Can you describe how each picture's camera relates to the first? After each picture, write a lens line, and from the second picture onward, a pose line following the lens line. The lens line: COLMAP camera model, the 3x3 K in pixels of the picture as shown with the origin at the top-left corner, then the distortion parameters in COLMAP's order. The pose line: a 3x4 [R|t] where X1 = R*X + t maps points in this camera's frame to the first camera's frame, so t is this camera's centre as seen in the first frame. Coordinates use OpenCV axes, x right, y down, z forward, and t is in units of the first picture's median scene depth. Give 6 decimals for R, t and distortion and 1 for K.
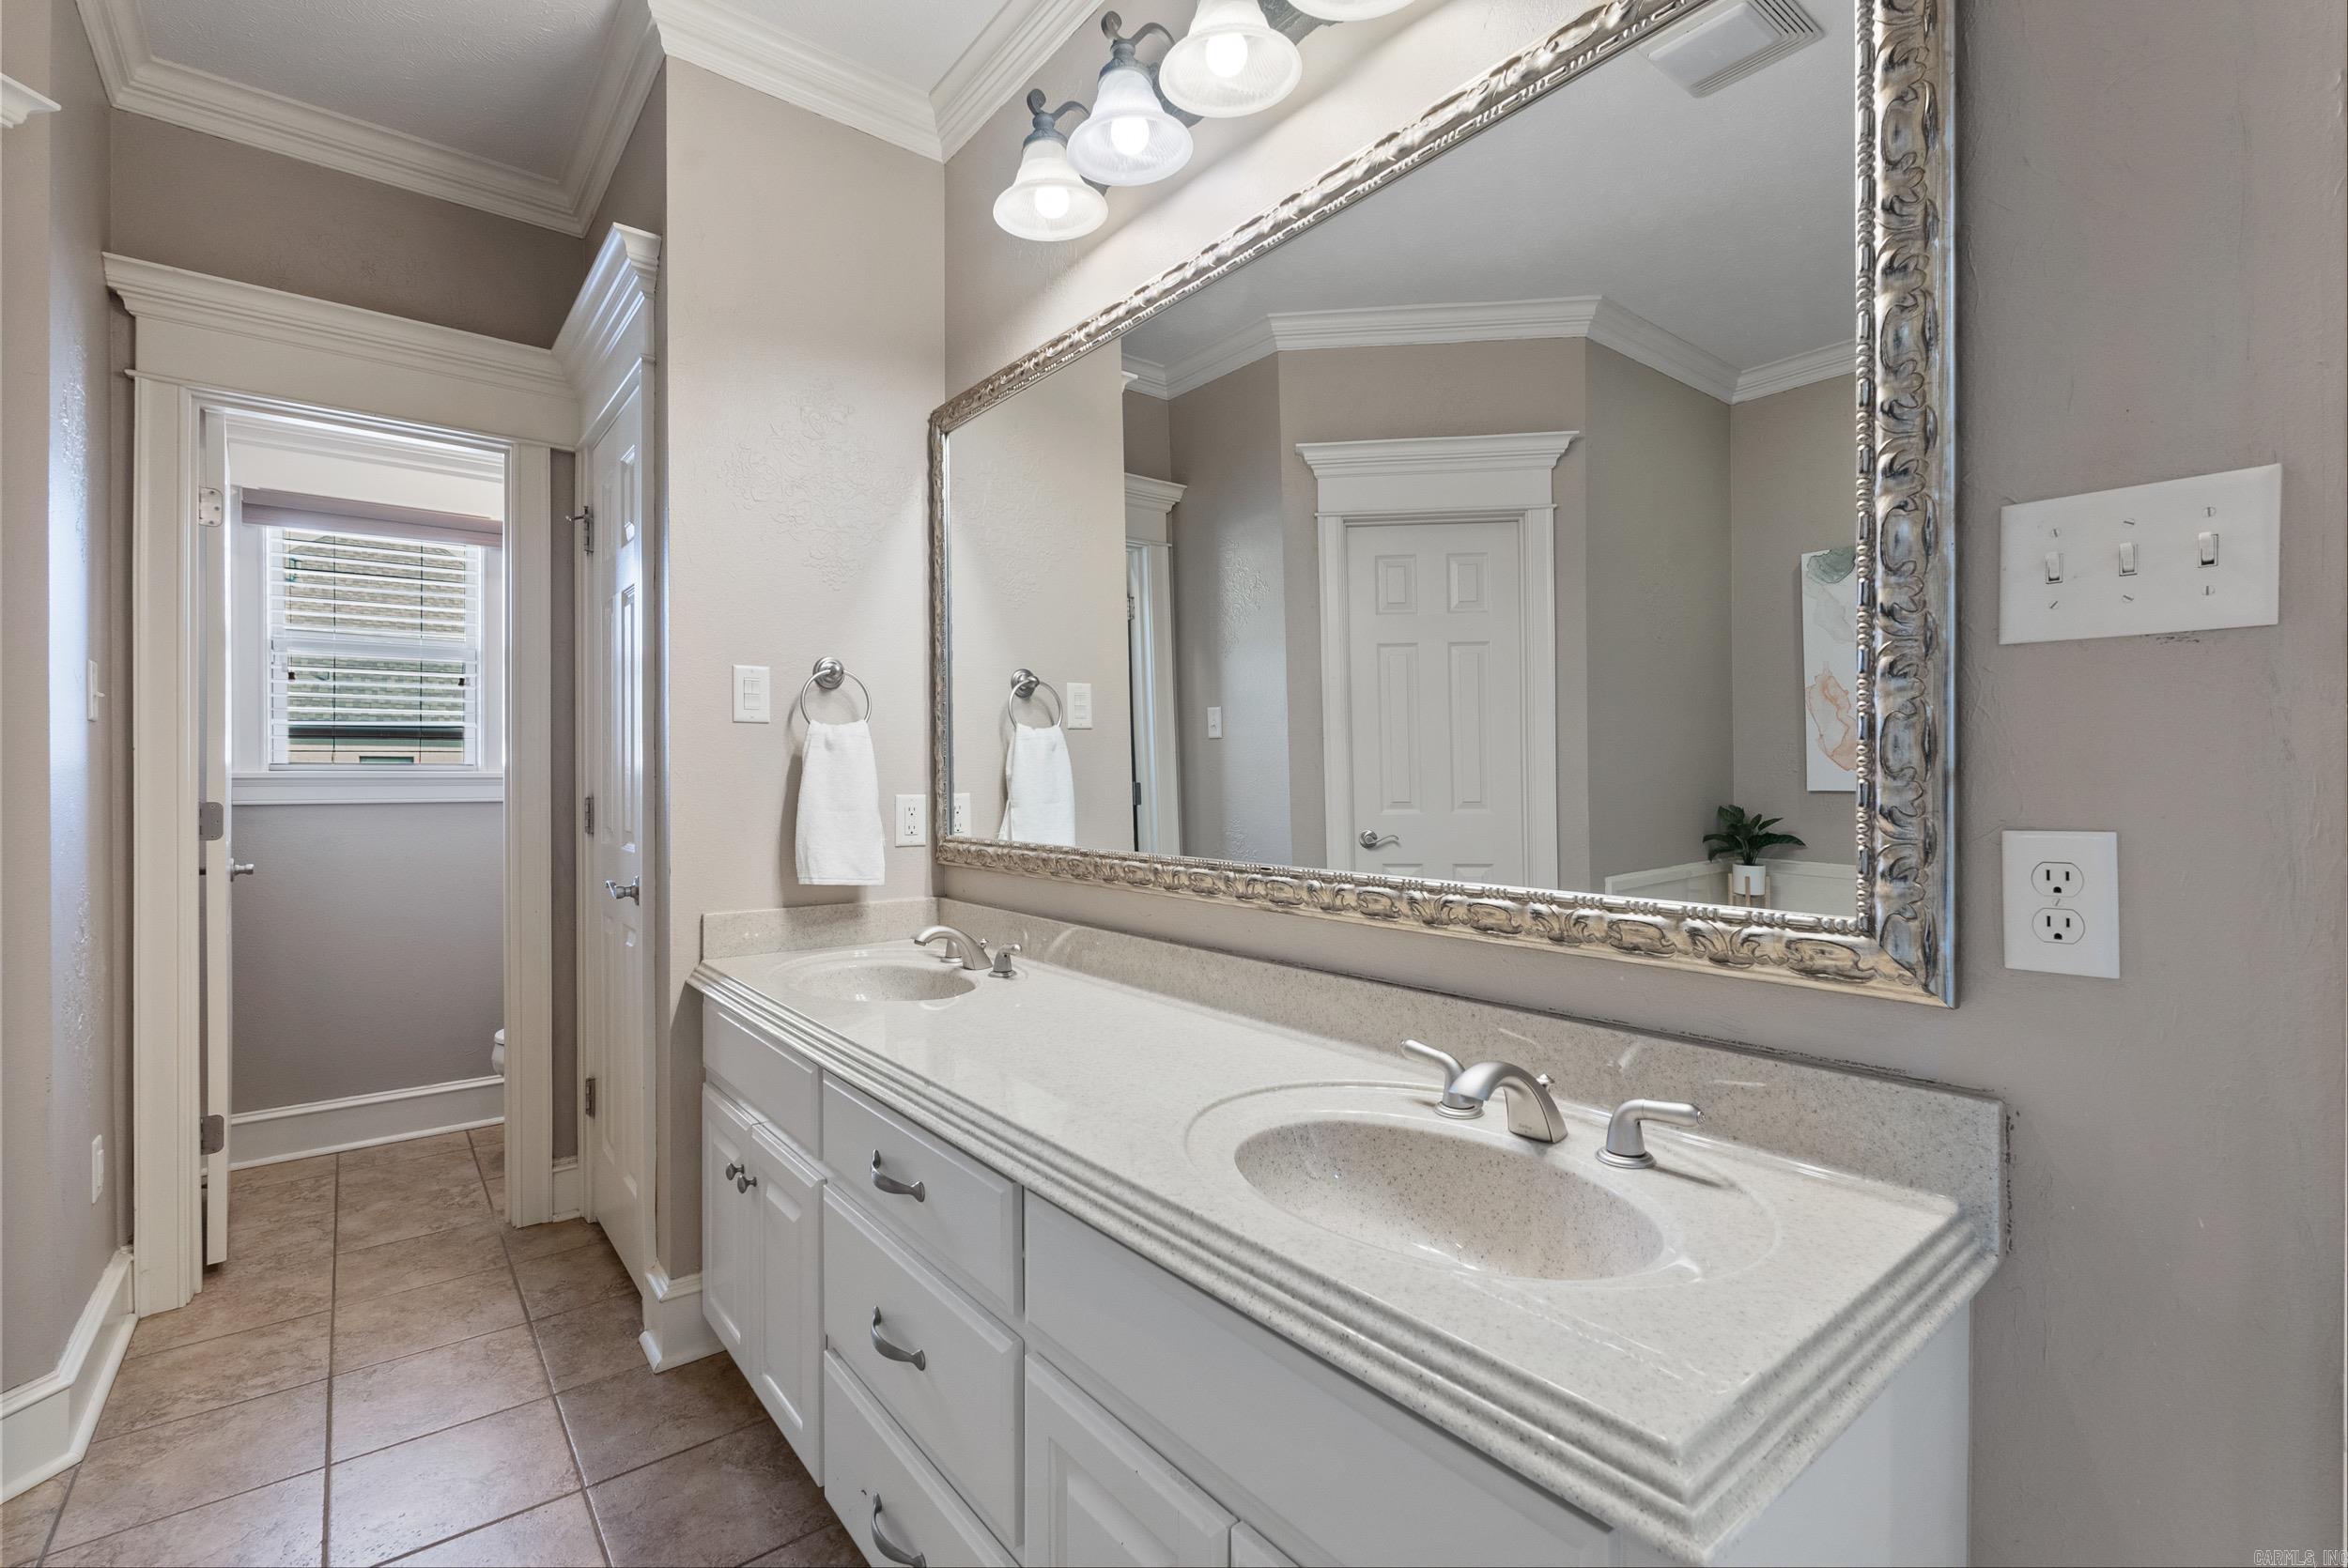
lens RADIAL K [[1042.5, 0, 1176.6], [0, 1042.5, 785.6], [0, 0, 1]] dist [-0.004193, 0.001078]
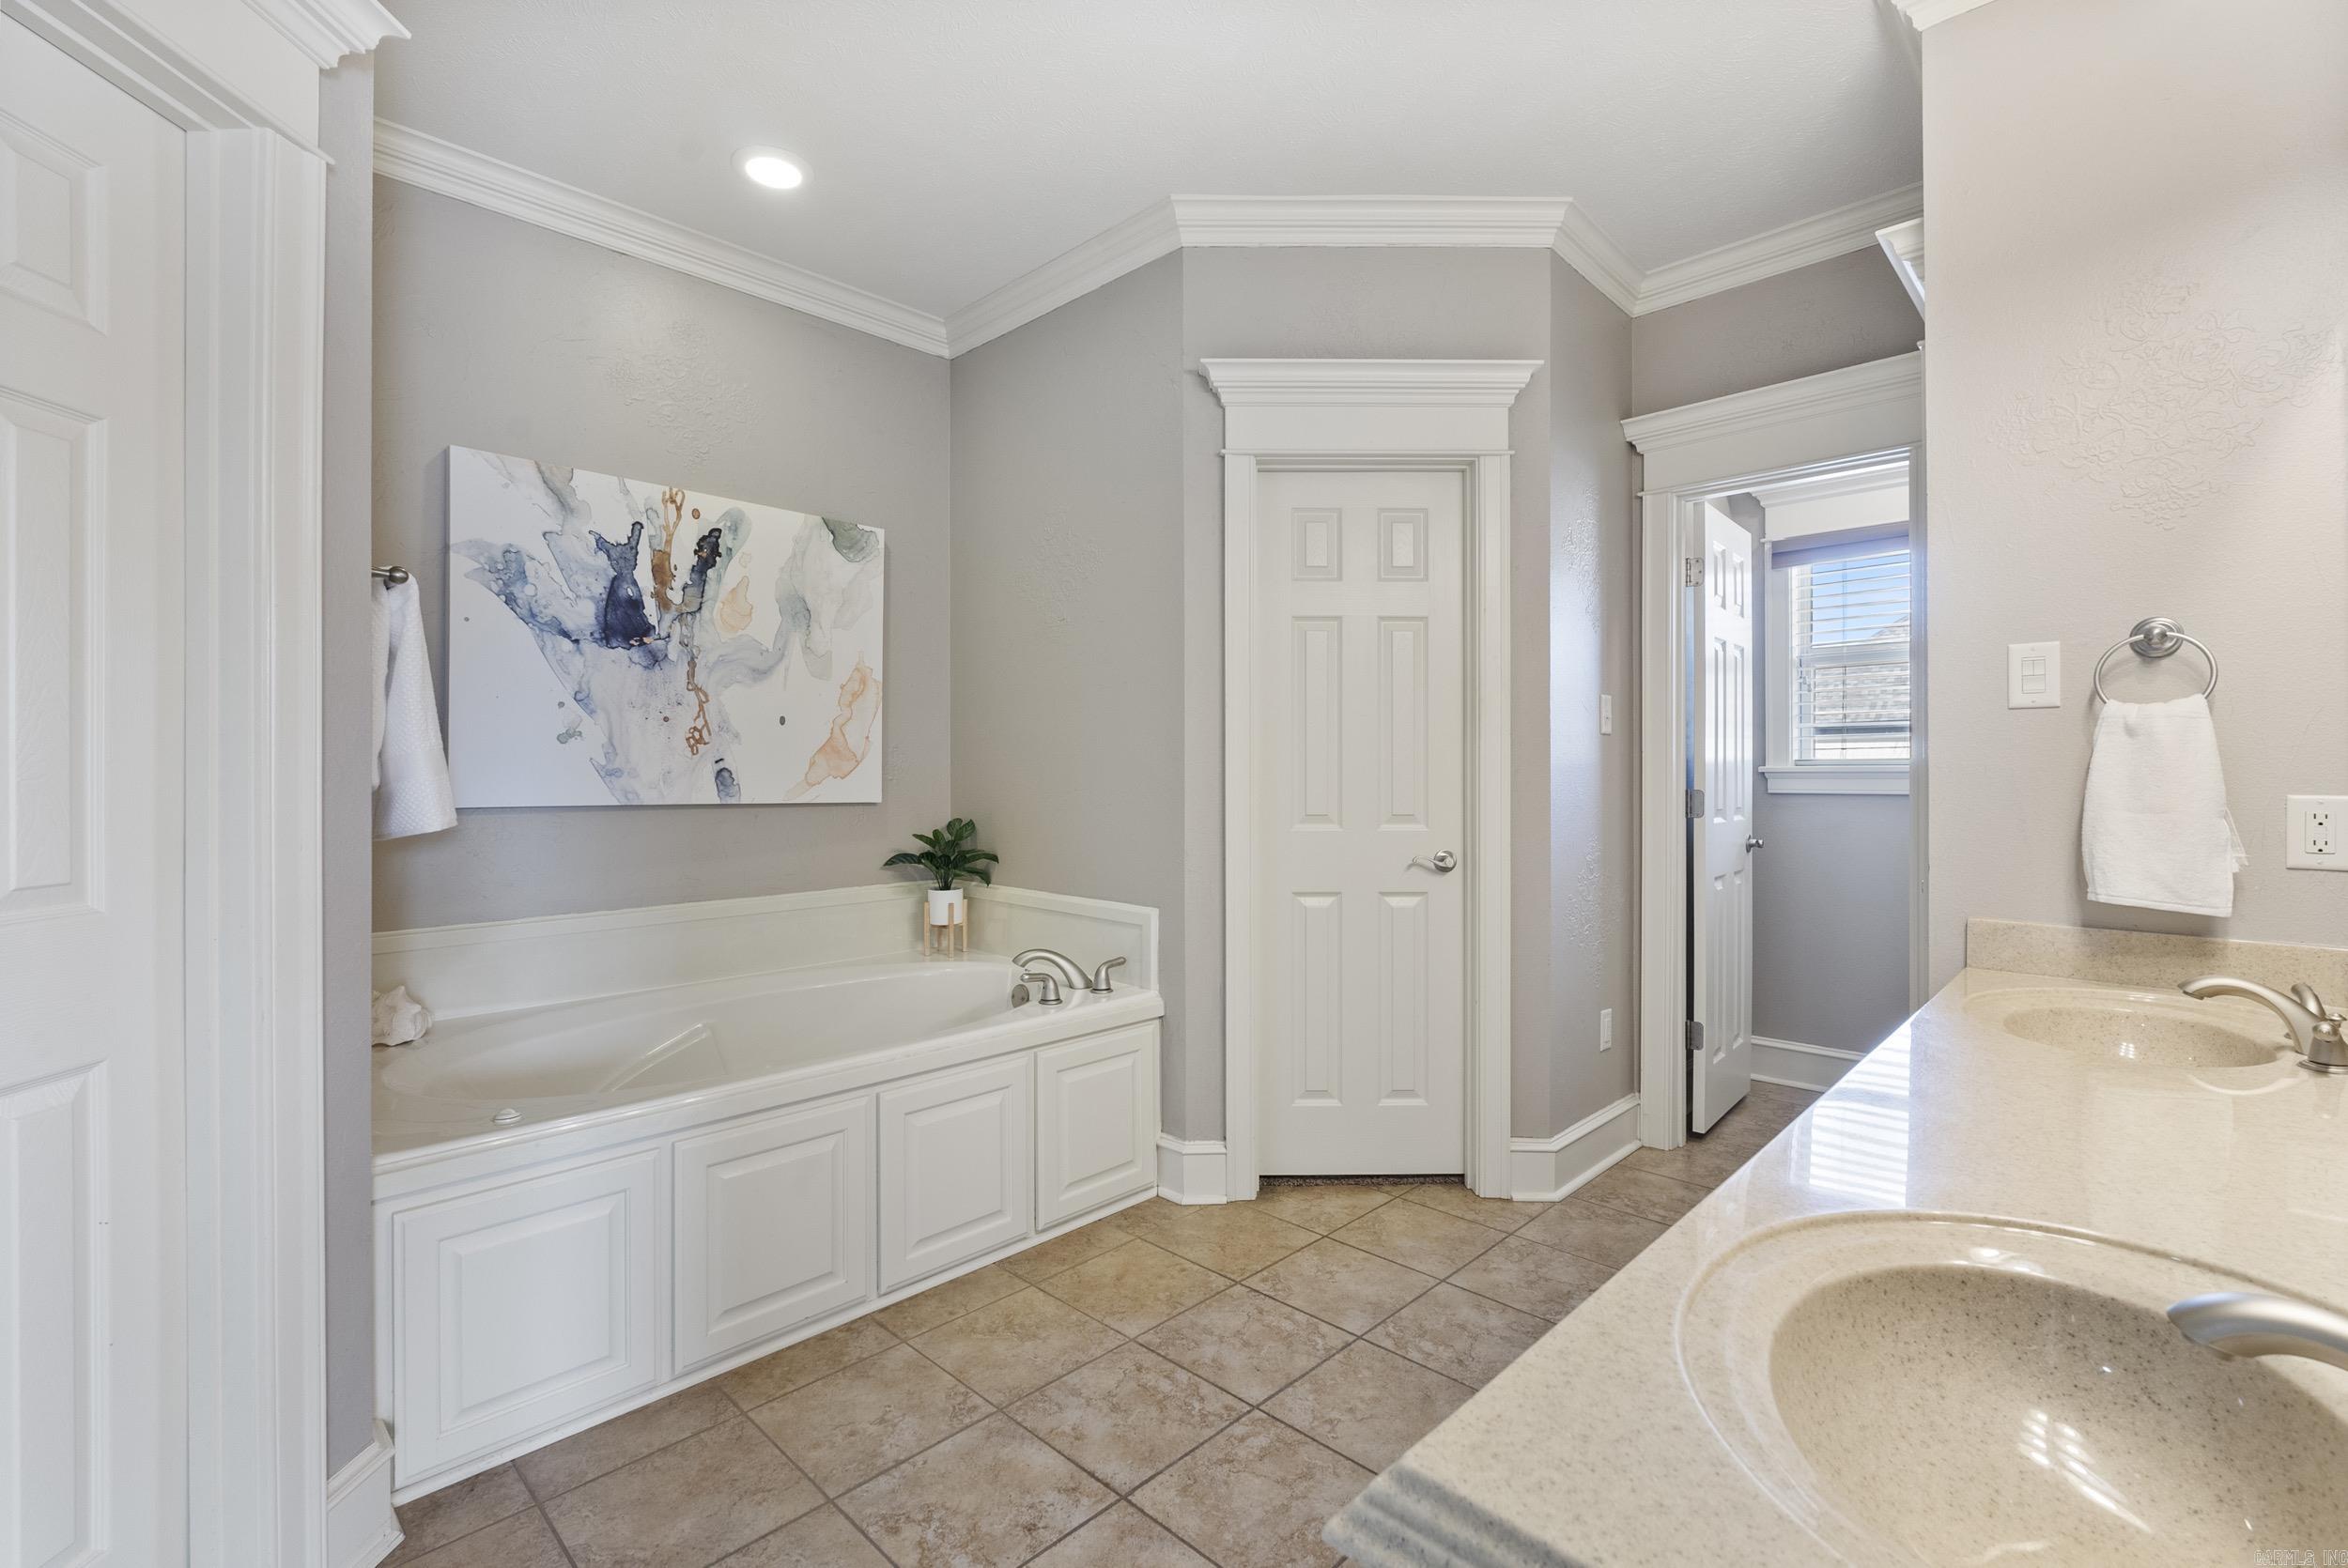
lens RADIAL K [[1042.5, 0, 1175.6], [0, 1042.5, 773.2], [0, 0, 1]] dist [-0.004193, 0.001078]
pose [[0.117964, 0.000694, -0.993018, 0.372640], [-0.009842, 0.999951, -0.000471, 0.001851], [0.992969, 0.009829, 0.117965, 0.184339]]
